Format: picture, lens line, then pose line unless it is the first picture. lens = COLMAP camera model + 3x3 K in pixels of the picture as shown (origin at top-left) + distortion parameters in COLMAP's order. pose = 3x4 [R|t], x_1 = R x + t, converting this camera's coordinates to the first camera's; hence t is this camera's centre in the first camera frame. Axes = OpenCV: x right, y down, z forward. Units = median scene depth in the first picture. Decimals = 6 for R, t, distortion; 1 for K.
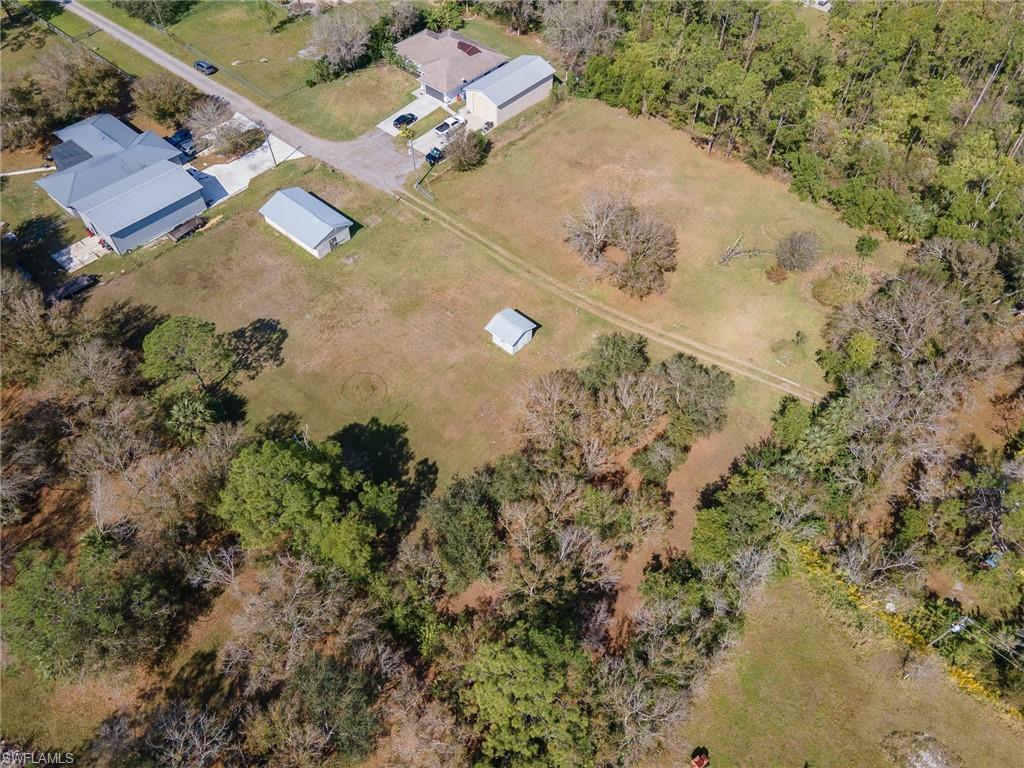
lens RADIAL K [[734.8, 0, 509.8], [0, 734.8, 388.2], [0, 0, 1]] dist [0.033162, 0.022166]
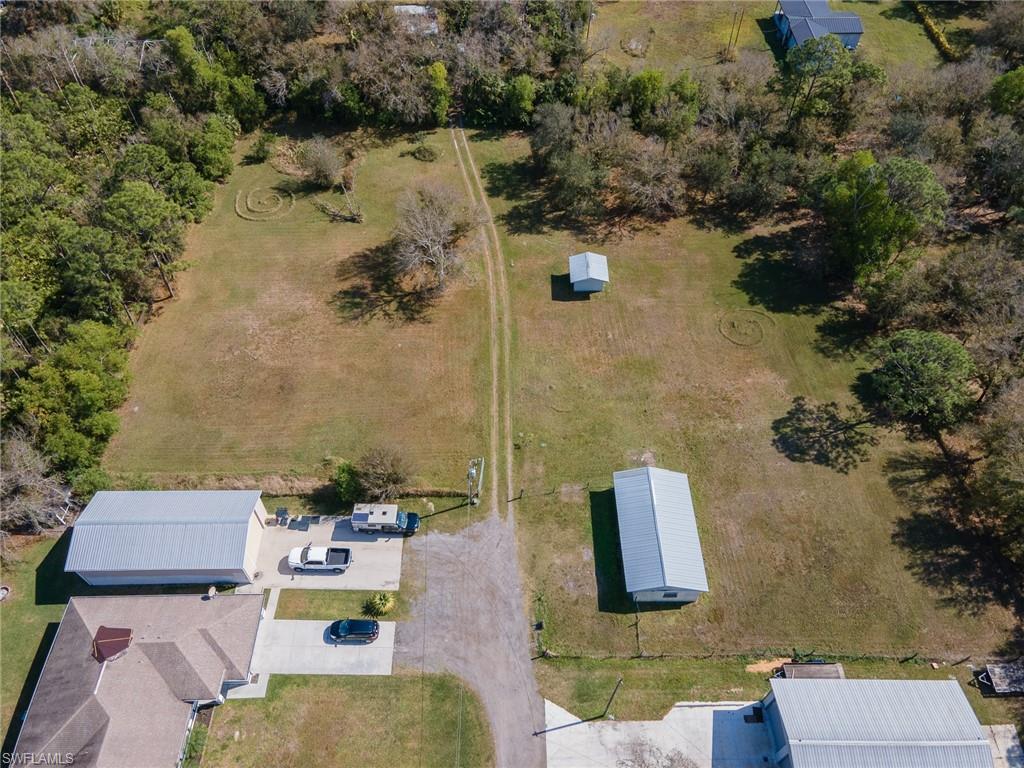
lens RADIAL K [[734.8, 0, 519.3], [0, 734.8, 384.2], [0, 0, 1]] dist [0.033162, 0.022166]
pose [[-0.675739, -0.587092, 0.445757, -0.396145], [0.569626, -0.032070, 0.821278, -0.809733], [-0.467870, 0.808885, 0.356094, 0.694690]]
